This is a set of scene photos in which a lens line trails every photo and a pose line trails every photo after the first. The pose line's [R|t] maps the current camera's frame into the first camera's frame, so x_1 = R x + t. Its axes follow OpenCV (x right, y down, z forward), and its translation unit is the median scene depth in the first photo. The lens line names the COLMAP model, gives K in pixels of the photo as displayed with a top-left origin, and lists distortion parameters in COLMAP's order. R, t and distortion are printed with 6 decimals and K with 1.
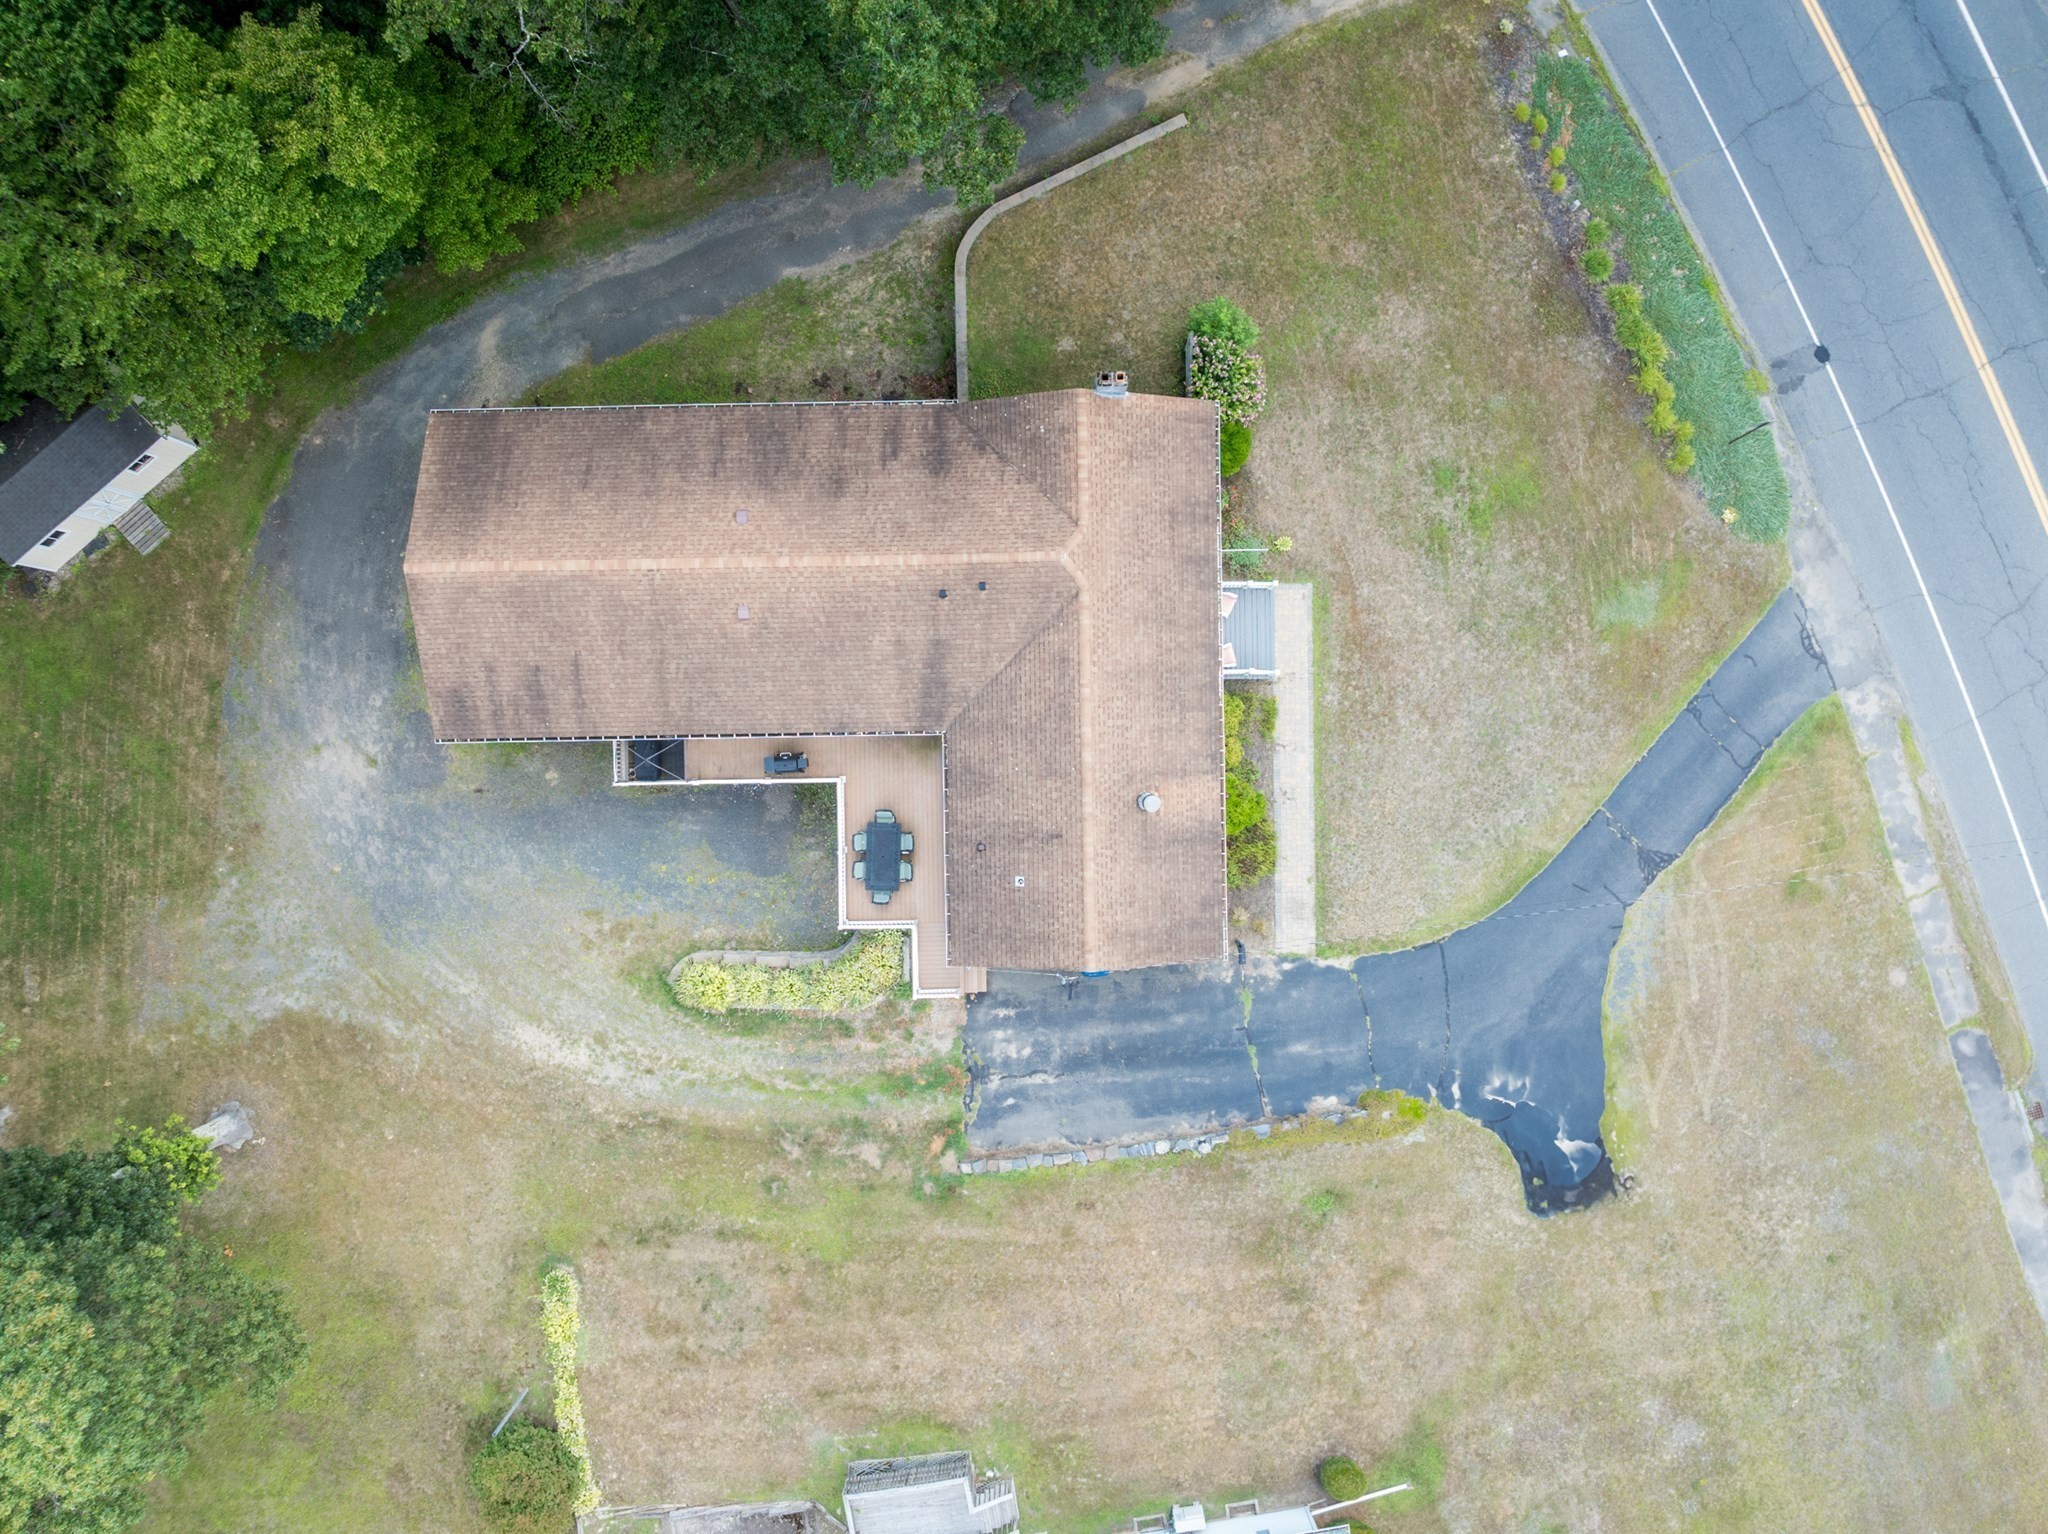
lens RADIAL K [[1444.6, 0, 1024.0], [0, 1444.6, 767.0], [0, 0, 1]] dist [-0.049507, 0.020186]
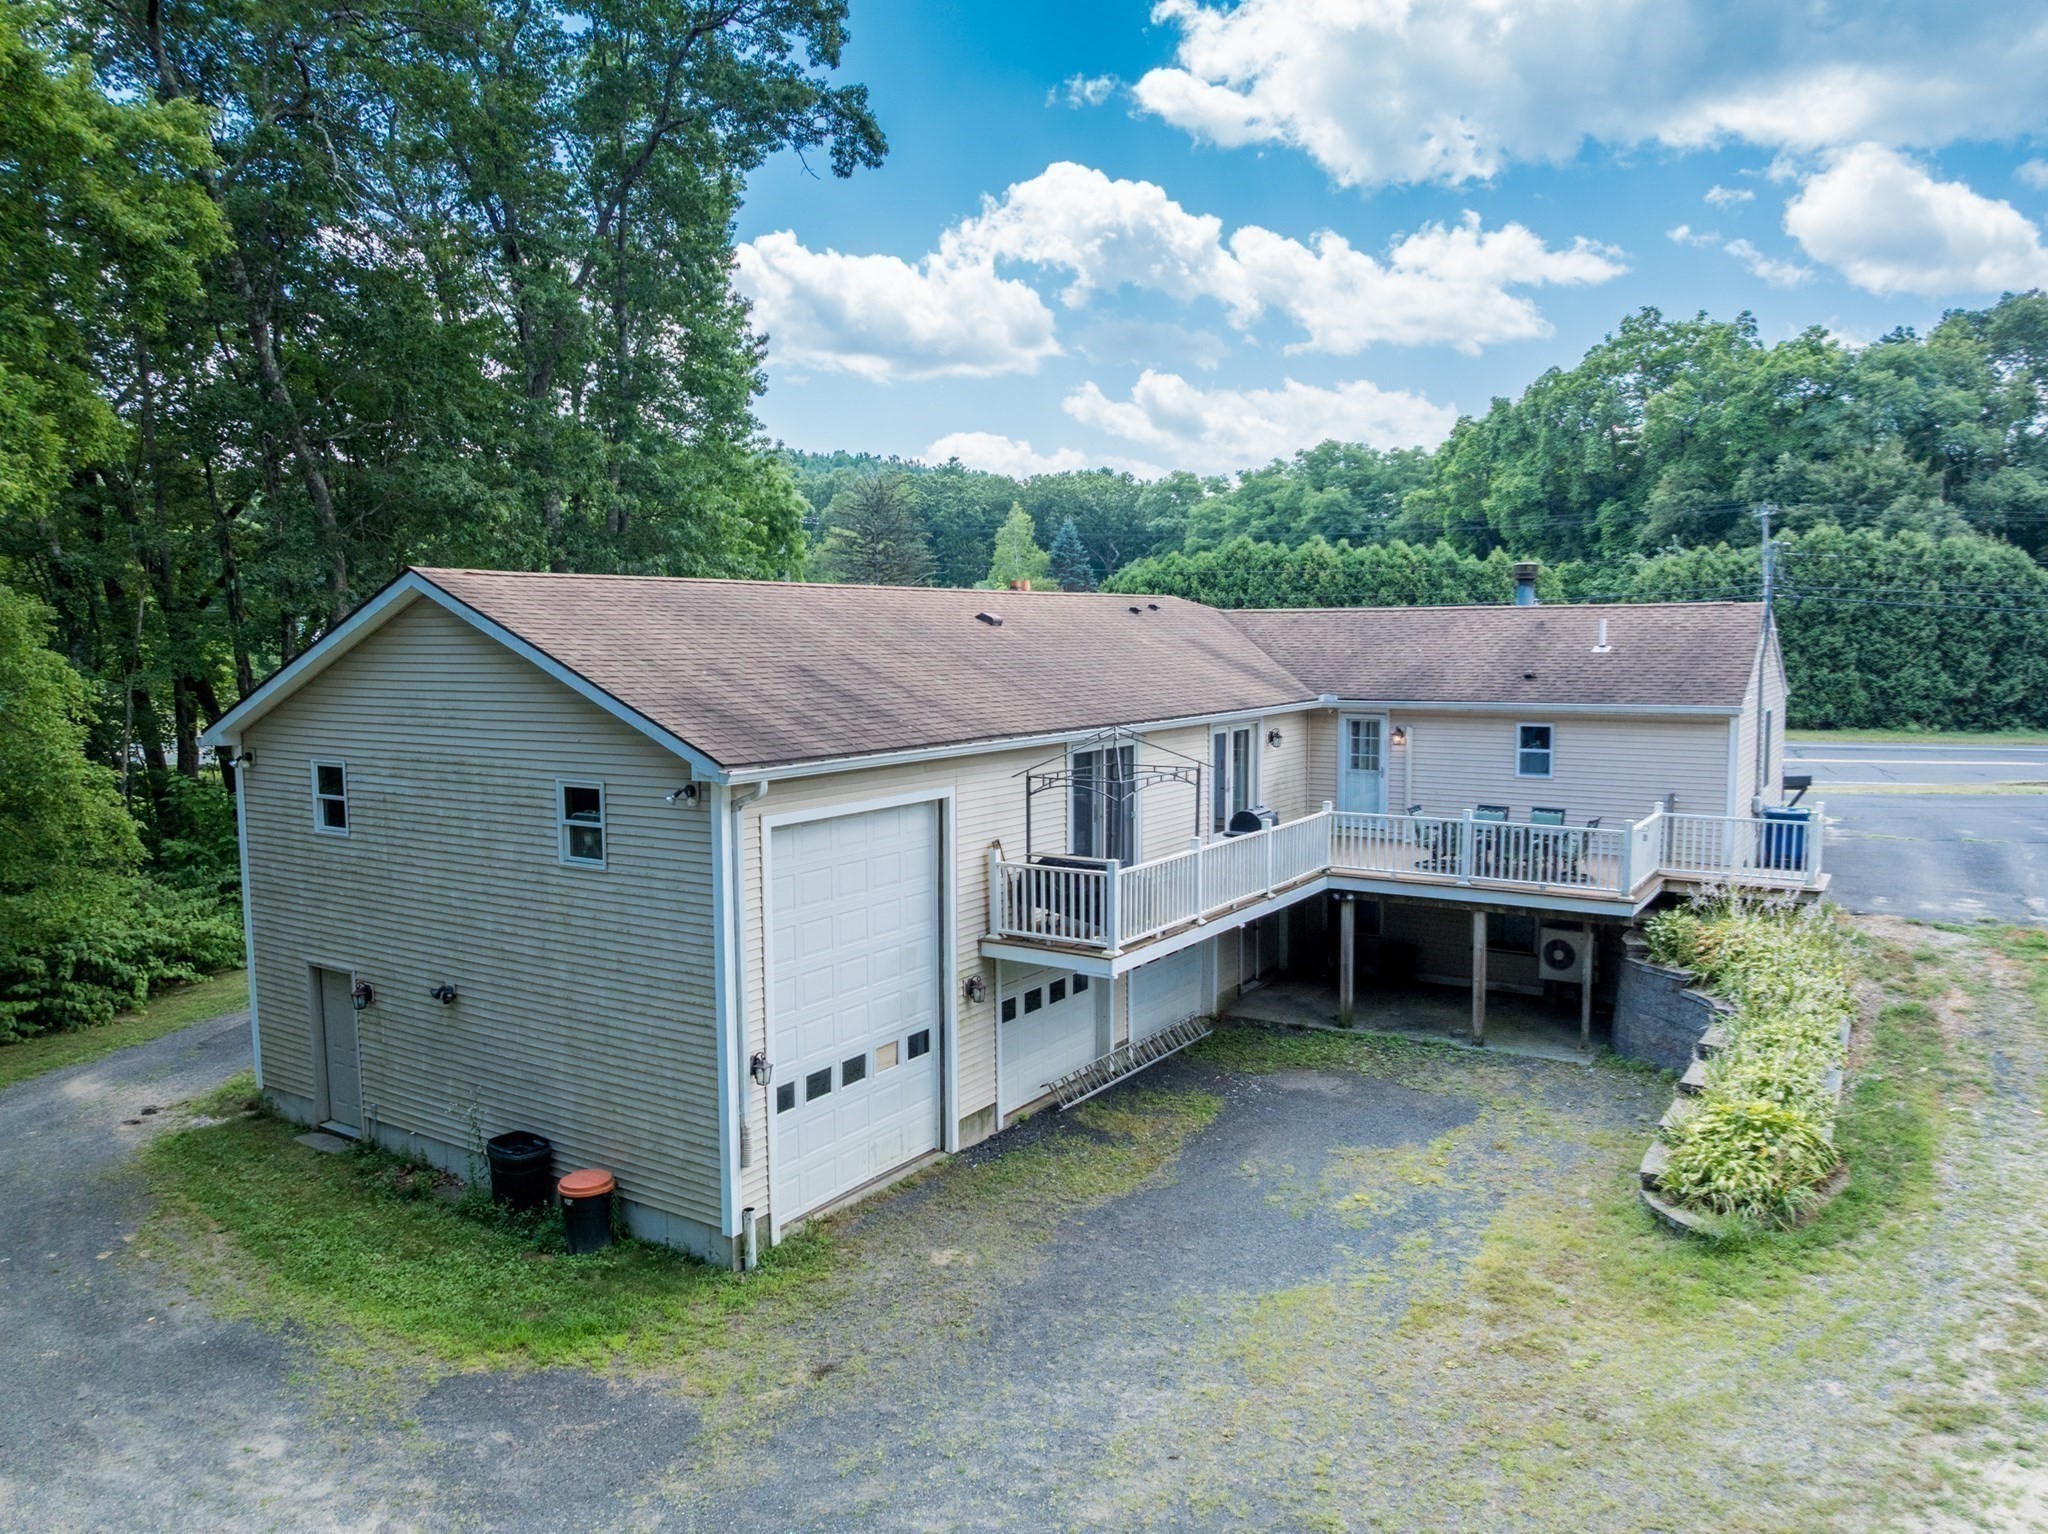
lens RADIAL K [[1444.6, 0, 1024.0], [0, 1444.6, 767.0], [0, 0, 1]] dist [-0.049507, 0.020186]
pose [[0.561886, -0.084099, 0.822929, -0.567652], [0.827043, 0.036839, -0.560930, 0.191387], [0.016857, 0.995776, 0.090253, 0.864966]]
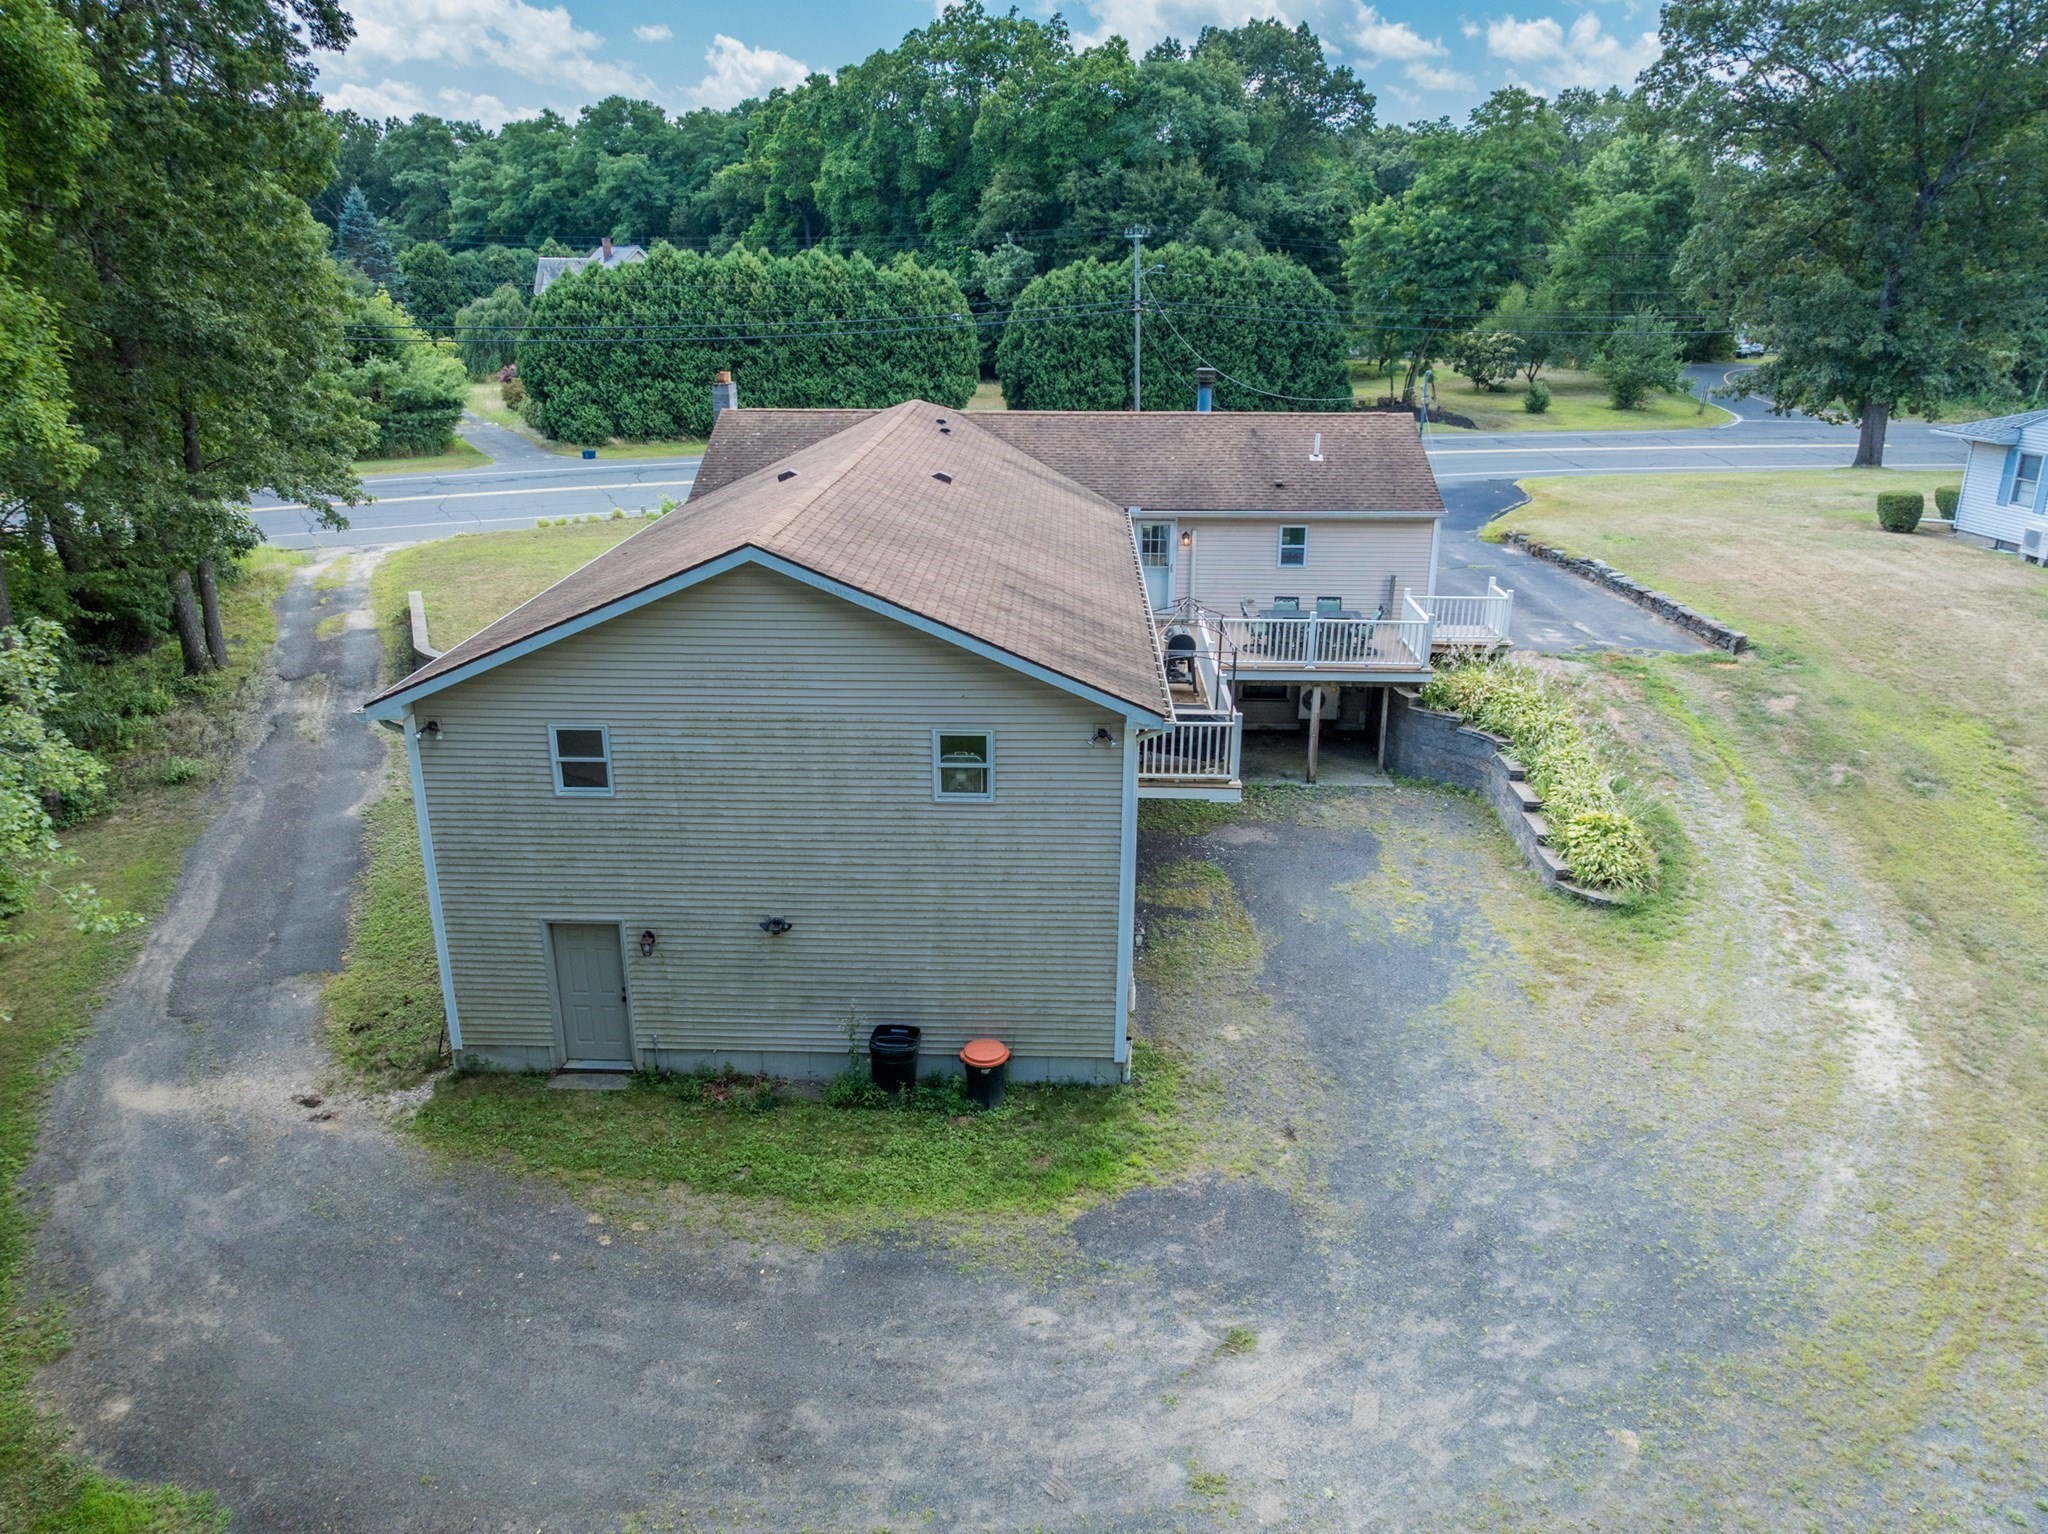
lens RADIAL K [[1444.6, 0, 1024.0], [0, 1444.6, 767.0], [0, 0, 1]] dist [-0.049507, 0.020186]
pose [[0.051870, -0.332802, 0.941569, -0.706005], [0.998621, 0.009684, -0.051591, -0.034292], [0.008052, 0.942947, 0.332846, 0.782972]]
